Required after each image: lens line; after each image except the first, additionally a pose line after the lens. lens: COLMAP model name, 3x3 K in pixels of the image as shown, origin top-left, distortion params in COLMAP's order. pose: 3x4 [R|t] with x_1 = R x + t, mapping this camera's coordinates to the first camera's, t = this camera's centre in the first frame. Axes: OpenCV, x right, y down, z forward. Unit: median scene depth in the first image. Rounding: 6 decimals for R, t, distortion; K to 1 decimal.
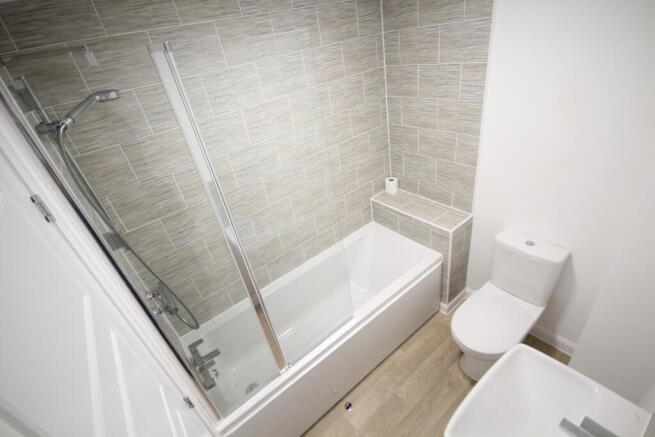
lens RADIAL K [[307.1, 0, 327.5], [0, 307.1, 218.5], [0, 0, 1]] dist [0.000515, -0.008903]
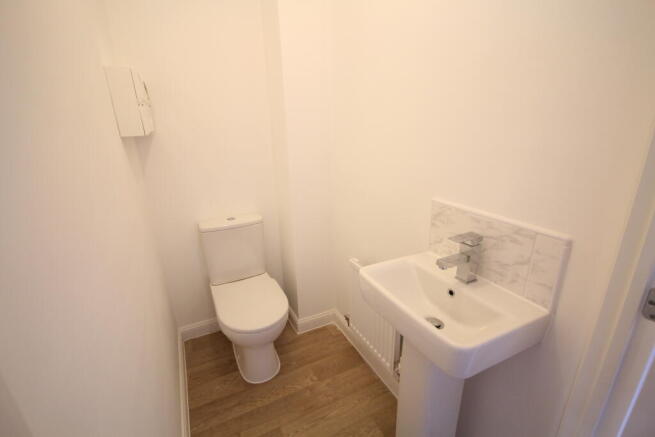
lens RADIAL K [[307.1, 0, 327.5], [0, 307.1, 218.5], [0, 0, 1]] dist [0.000515, -0.008903]
pose [[-0.966103, 0.088642, 0.242463, -0.027896], [0.240699, 0.648817, 0.721873, -0.196979], [-0.093326, 0.755764, -0.648160, 0.743428]]
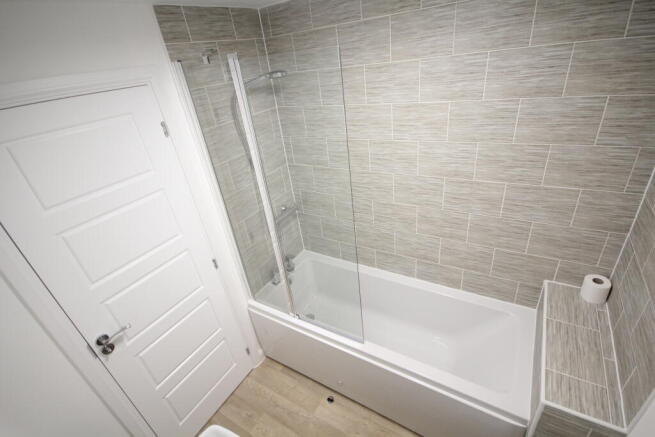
lens RADIAL K [[307.1, 0, 327.5], [0, 307.1, 218.5], [0, 0, 1]] dist [0.000515, -0.008903]
pose [[0.363063, 0.541229, -0.758457, 0.562628], [-0.433771, 0.818591, 0.376500, -0.309163], [0.824638, 0.192304, 0.531969, 0.332599]]
